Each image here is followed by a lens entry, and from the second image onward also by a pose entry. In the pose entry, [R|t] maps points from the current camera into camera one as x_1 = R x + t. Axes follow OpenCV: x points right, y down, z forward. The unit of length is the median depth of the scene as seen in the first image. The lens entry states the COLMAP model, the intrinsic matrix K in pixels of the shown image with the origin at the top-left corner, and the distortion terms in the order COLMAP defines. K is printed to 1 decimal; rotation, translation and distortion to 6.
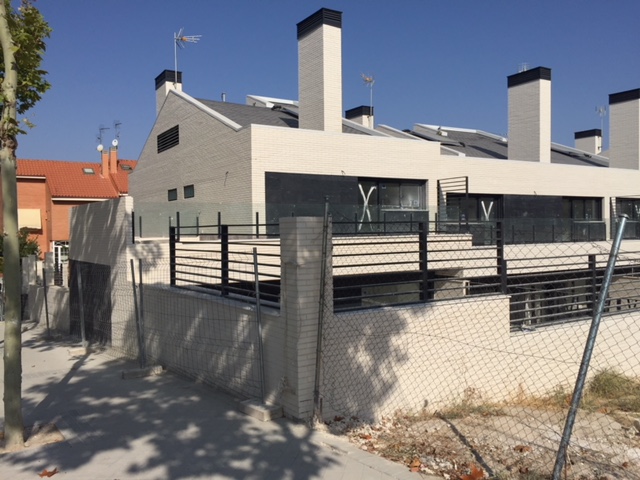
lens RADIAL K [[547.4, 0, 317.3], [0, 547.4, 244.3], [0, 0, 1]] dist [0.062108, -0.079873]
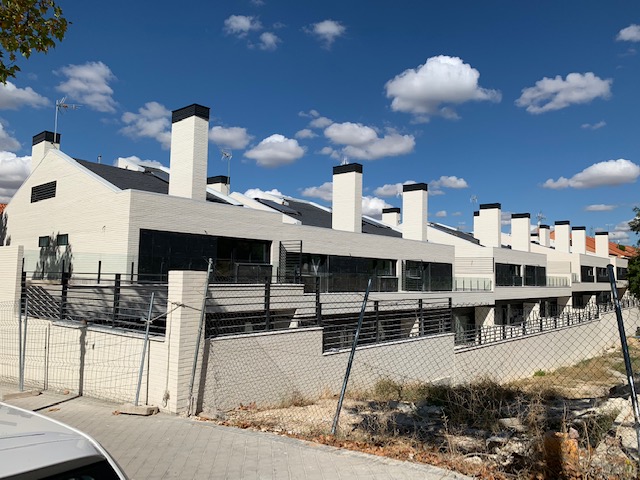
lens RADIAL K [[488.4, 0, 319.8], [0, 488.4, 243.3], [0, 0, 1]] dist [0.070200, -0.004905]
pose [[0.955544, 0.051859, 0.290251, -0.048409], [-0.023958, 0.994812, -0.098870, -0.001935], [-0.293872, 0.087521, 0.951829, -0.240001]]
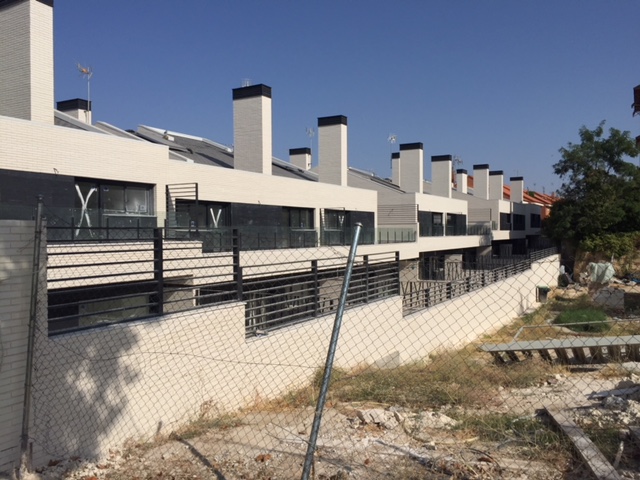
lens RADIAL K [[547.4, 0, 326.7], [0, 547.4, 238.0], [0, 0, 1]] dist [0.062108, -0.079873]
pose [[0.873880, 0.002291, 0.486136, -0.006937], [0.009462, 0.999719, -0.021720, -0.001109], [-0.486049, 0.023580, 0.873613, 0.042973]]
